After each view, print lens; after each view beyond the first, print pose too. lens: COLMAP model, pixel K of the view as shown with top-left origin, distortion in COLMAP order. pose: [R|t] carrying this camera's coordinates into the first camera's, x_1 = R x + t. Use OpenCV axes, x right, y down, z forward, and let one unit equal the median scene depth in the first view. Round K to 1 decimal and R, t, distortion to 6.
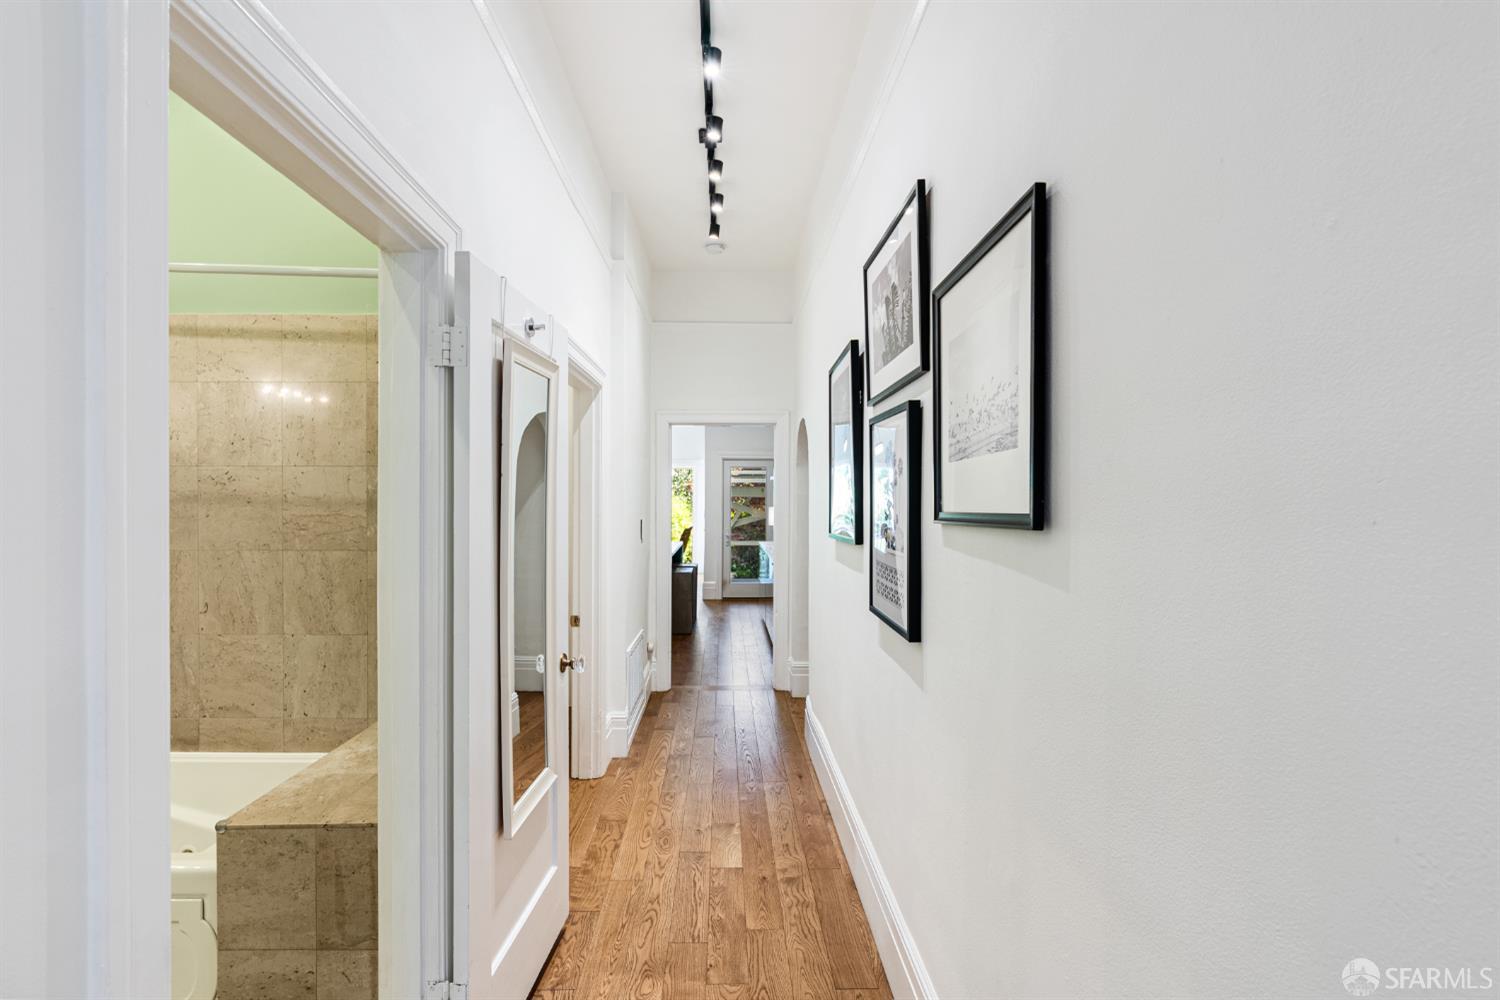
lens RADIAL K [[712.1, 0, 750.0], [0, 712.1, 500.0], [0, 0, 1]] dist [-0.001190, 0.000006]
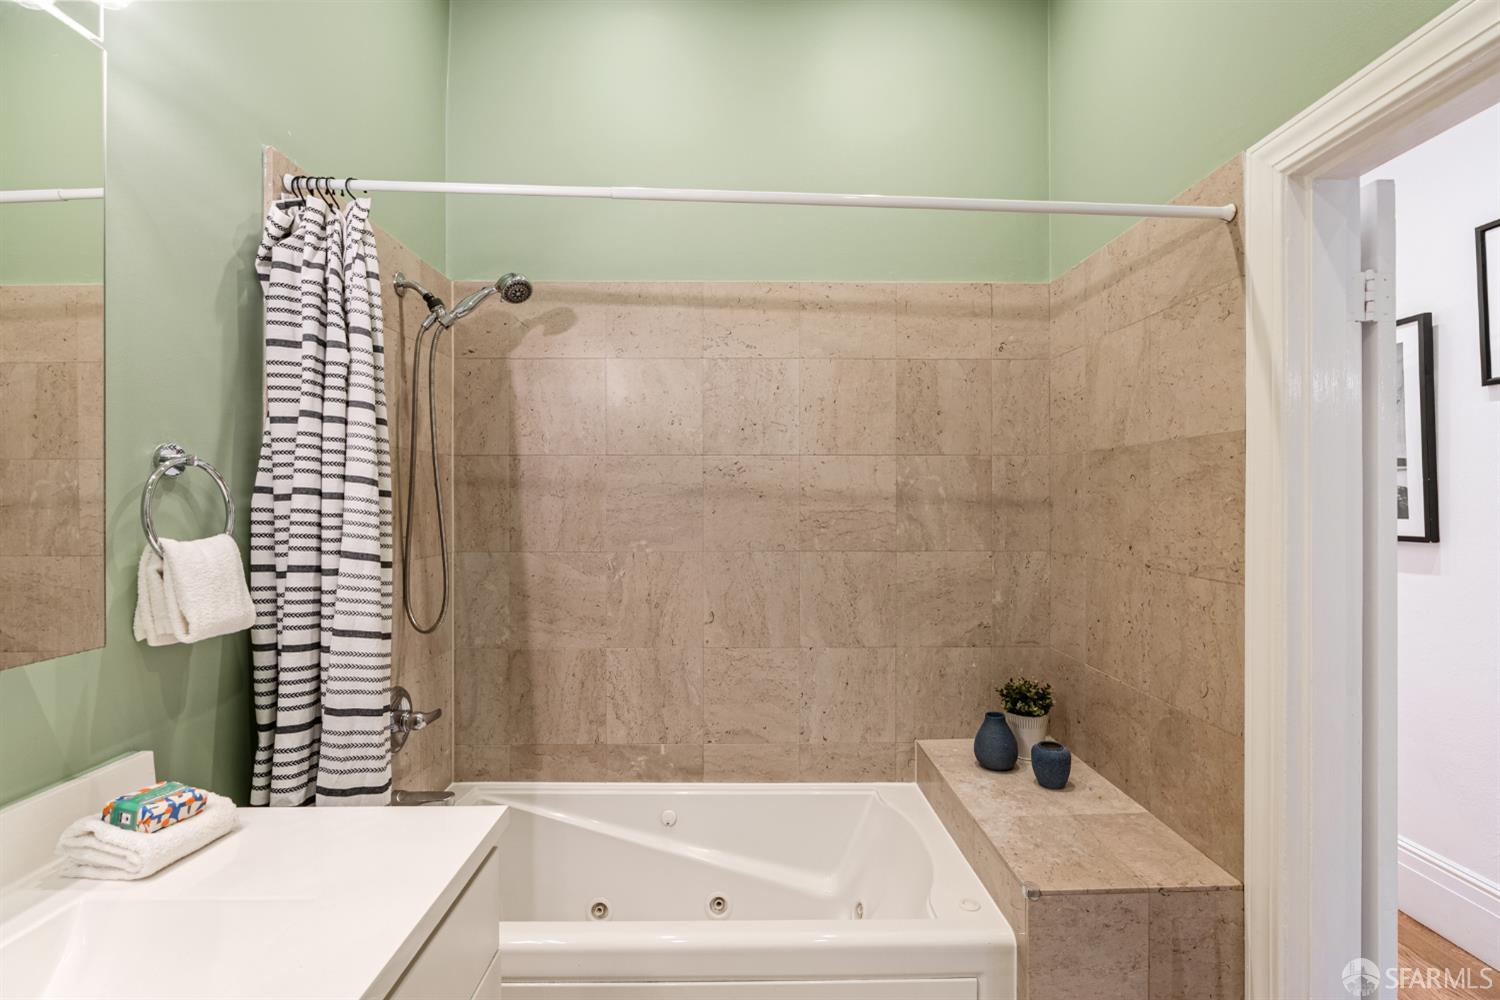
lens RADIAL K [[705.7, 0, 769.1], [0, 705.7, 497.6], [0, 0, 1]] dist [-0.001663, 0.000458]
pose [[0.999950, -0.002166, 0.009730, -0.703010], [0.002215, 0.999985, -0.005021, 0.009034], [-0.009719, 0.005043, 0.999940, 0.132437]]
